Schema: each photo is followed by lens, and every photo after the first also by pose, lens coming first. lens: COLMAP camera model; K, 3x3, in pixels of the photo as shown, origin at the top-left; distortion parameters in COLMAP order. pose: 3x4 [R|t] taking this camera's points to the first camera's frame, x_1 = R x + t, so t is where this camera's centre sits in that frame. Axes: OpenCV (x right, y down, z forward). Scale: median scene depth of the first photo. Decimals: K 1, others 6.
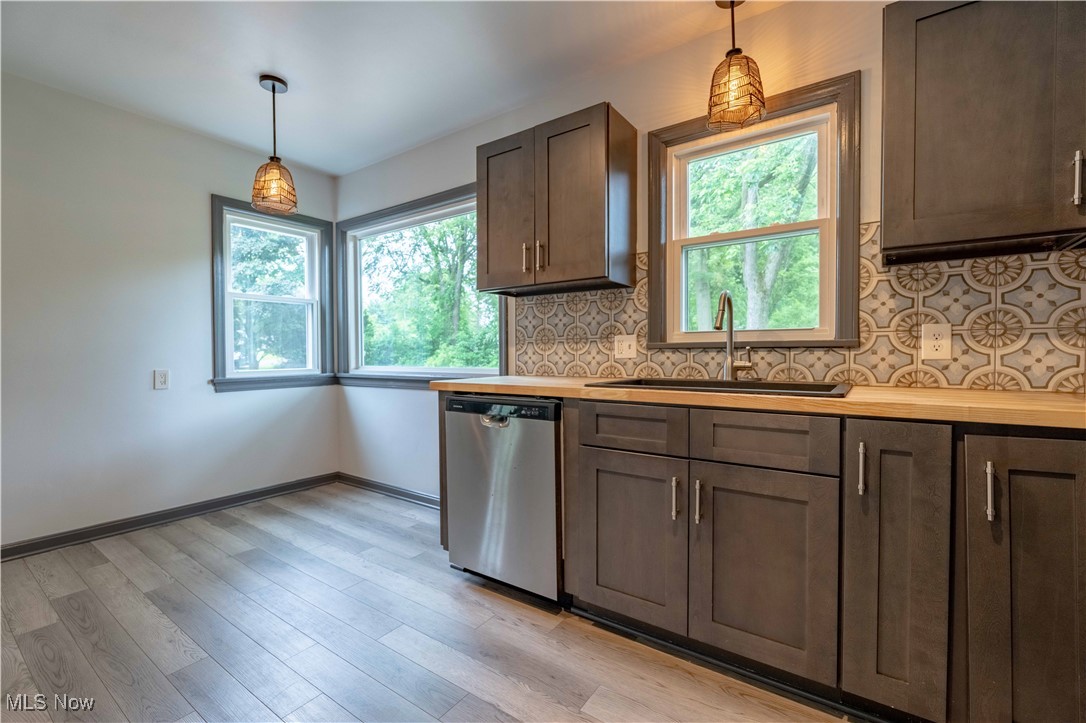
lens RADIAL K [[472.6, 0, 543.0], [0, 472.6, 361.5], [0, 0, 1]] dist [-0.000454, -0.000280]
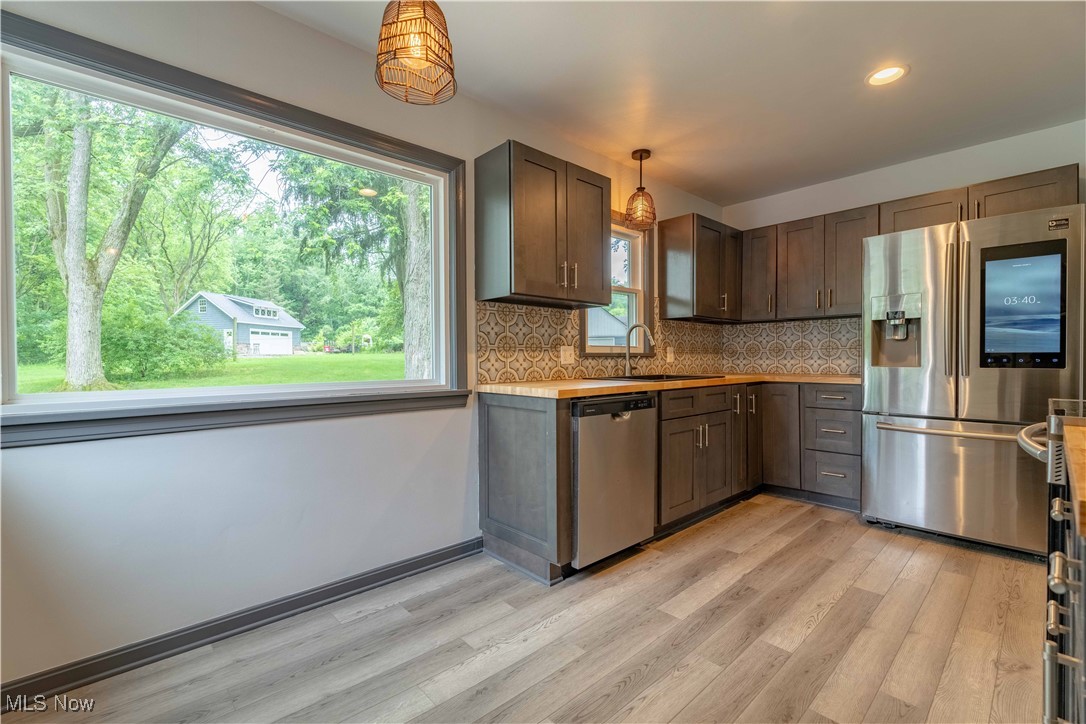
lens RADIAL K [[472.6, 0, 543.0], [0, 472.6, 362.0], [0, 0, 1]] dist [-0.000454, -0.000280]
pose [[0.208379, -0.003716, 0.978041, -1.049327], [0.022141, 0.999754, -0.000918, -0.011838], [-0.977798, 0.021846, 0.208410, 0.756140]]
